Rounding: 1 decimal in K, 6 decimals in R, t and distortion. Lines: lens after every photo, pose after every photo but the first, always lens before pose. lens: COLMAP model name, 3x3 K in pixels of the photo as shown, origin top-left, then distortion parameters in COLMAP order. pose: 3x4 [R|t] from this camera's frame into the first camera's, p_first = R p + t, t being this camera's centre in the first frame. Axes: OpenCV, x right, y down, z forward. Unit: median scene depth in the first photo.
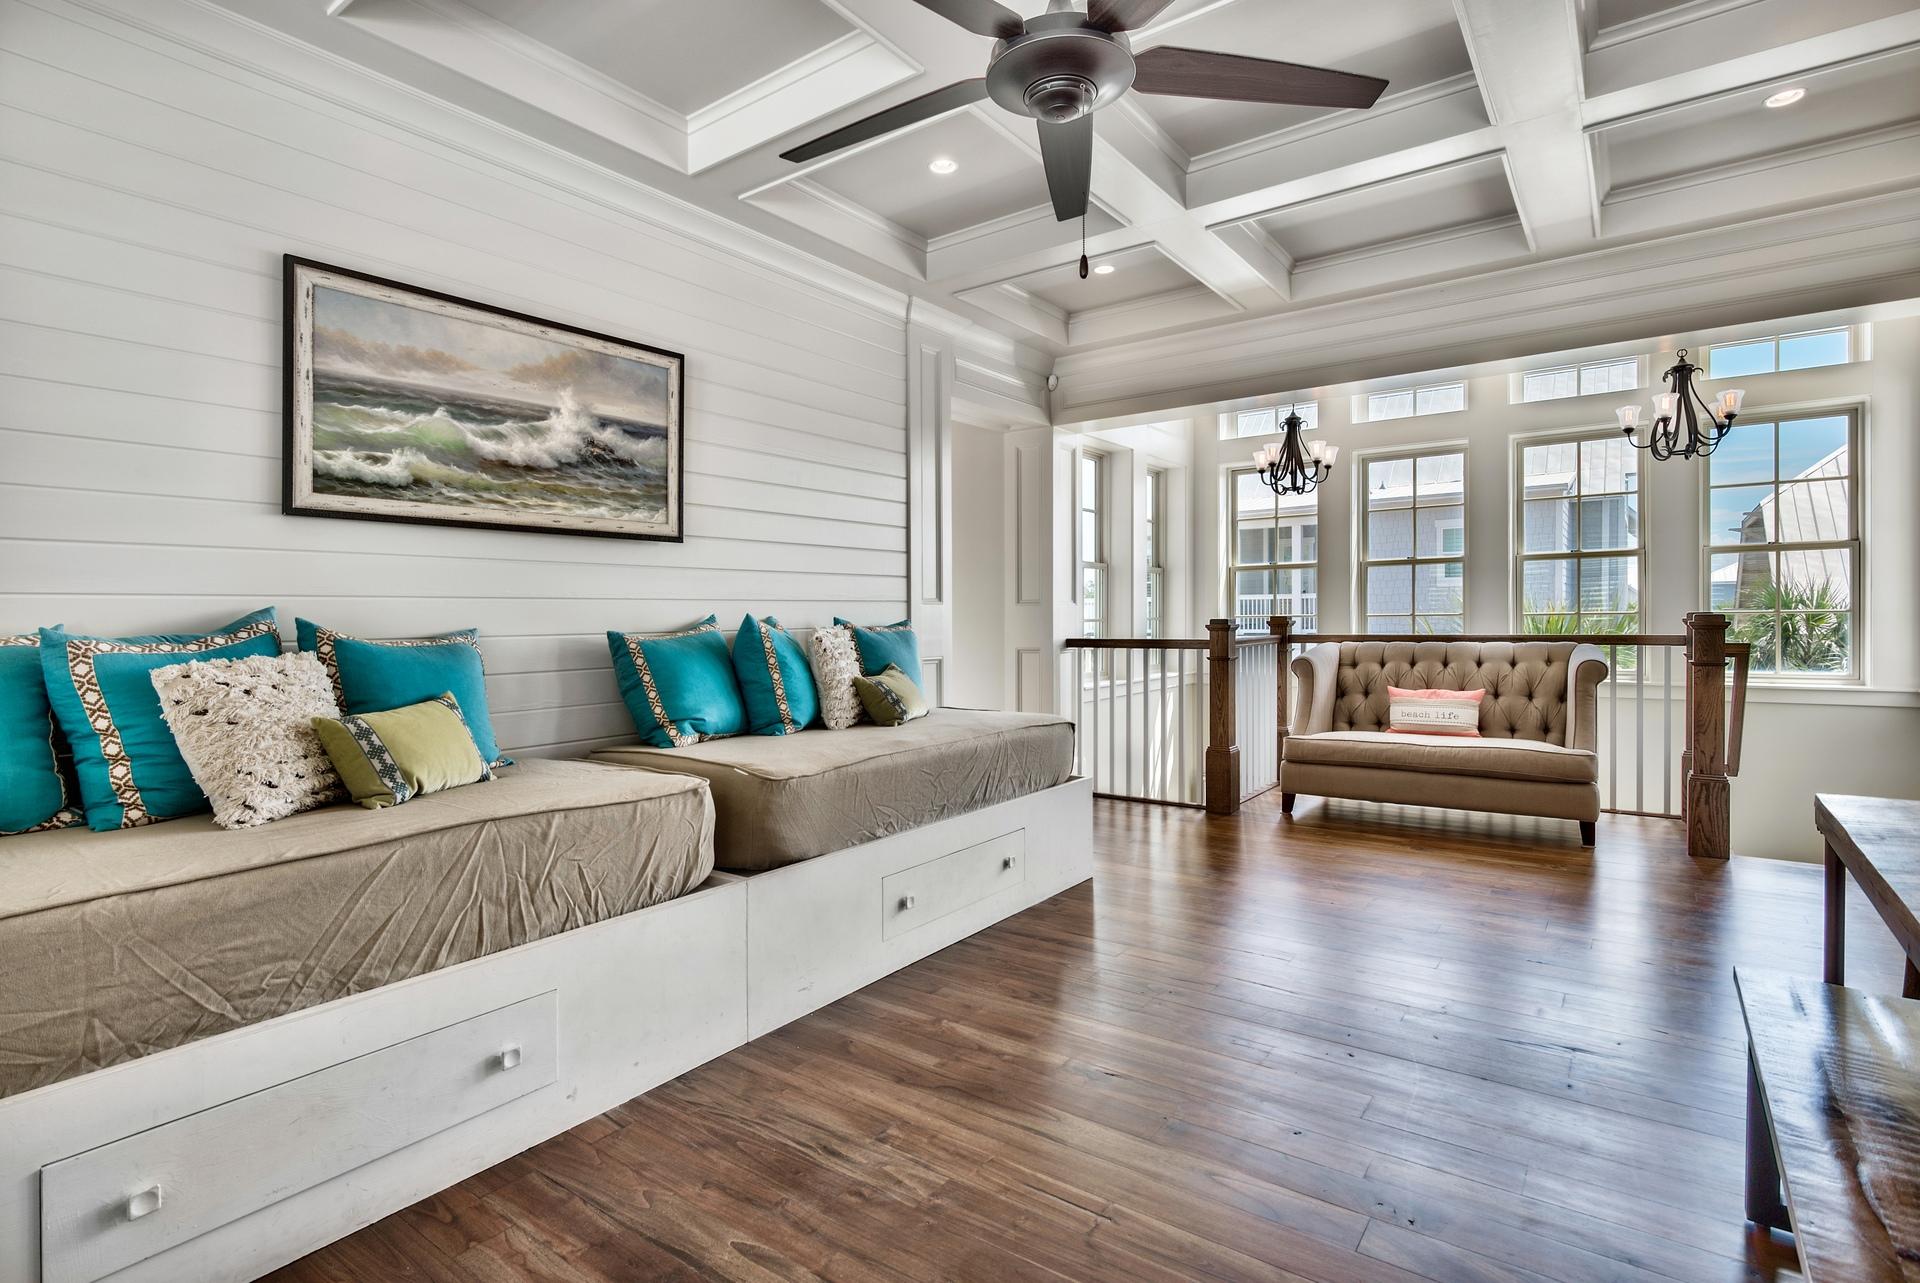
lens RADIAL K [[940.5, 0, 956.2], [0, 940.5, 618.6], [0, 0, 1]] dist [-0.004185, 0.000281]
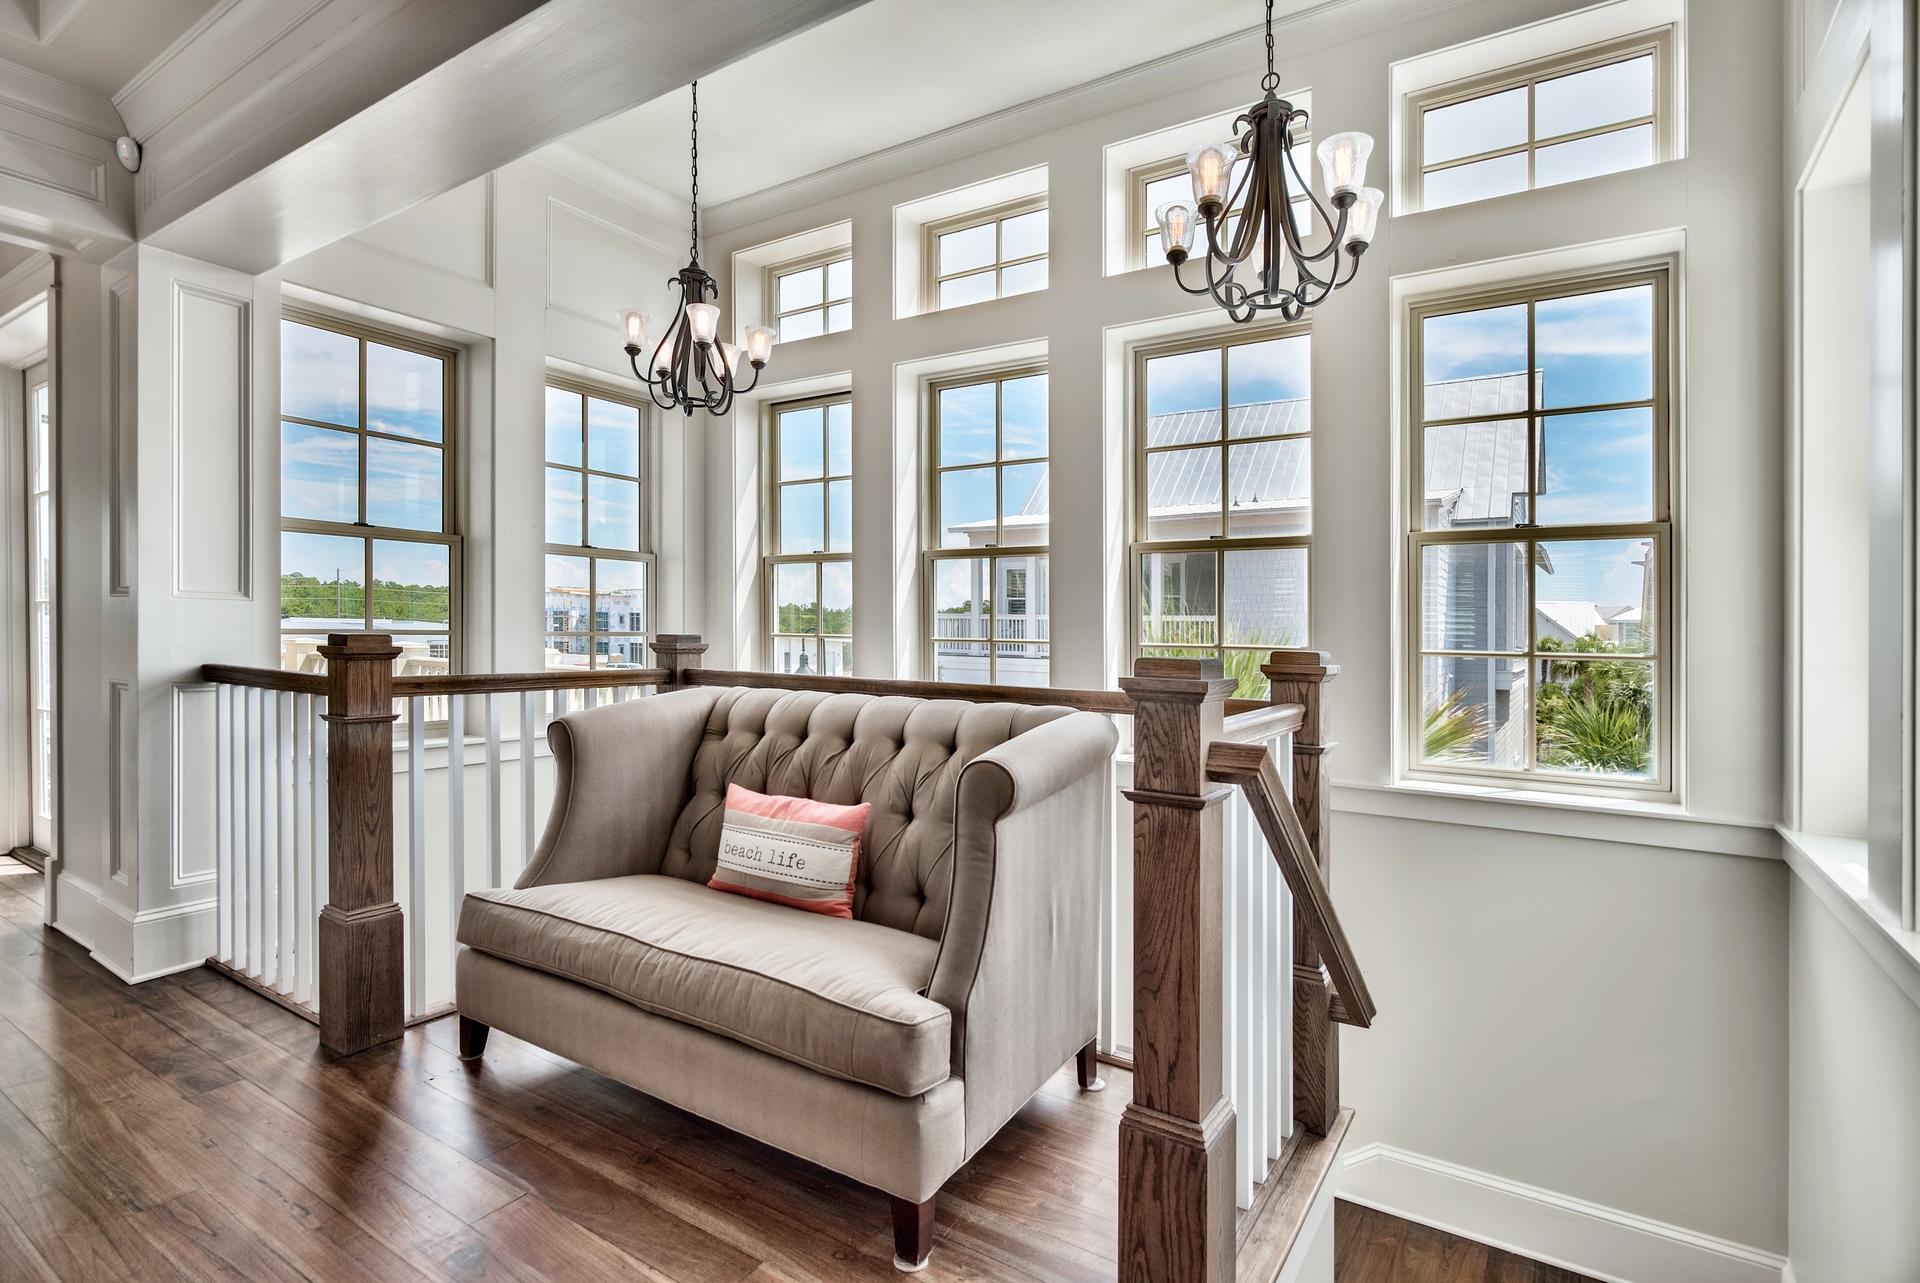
lens RADIAL K [[938.1, 0, 958.6], [0, 938.1, 610.7], [0, 0, 1]] dist [-0.021022, 0.000416]
pose [[0.998383, 0.036143, 0.043875, 0.549407], [-0.034776, 0.998898, -0.031522, -0.006205], [-0.044965, 0.029945, 0.998540, 0.507936]]
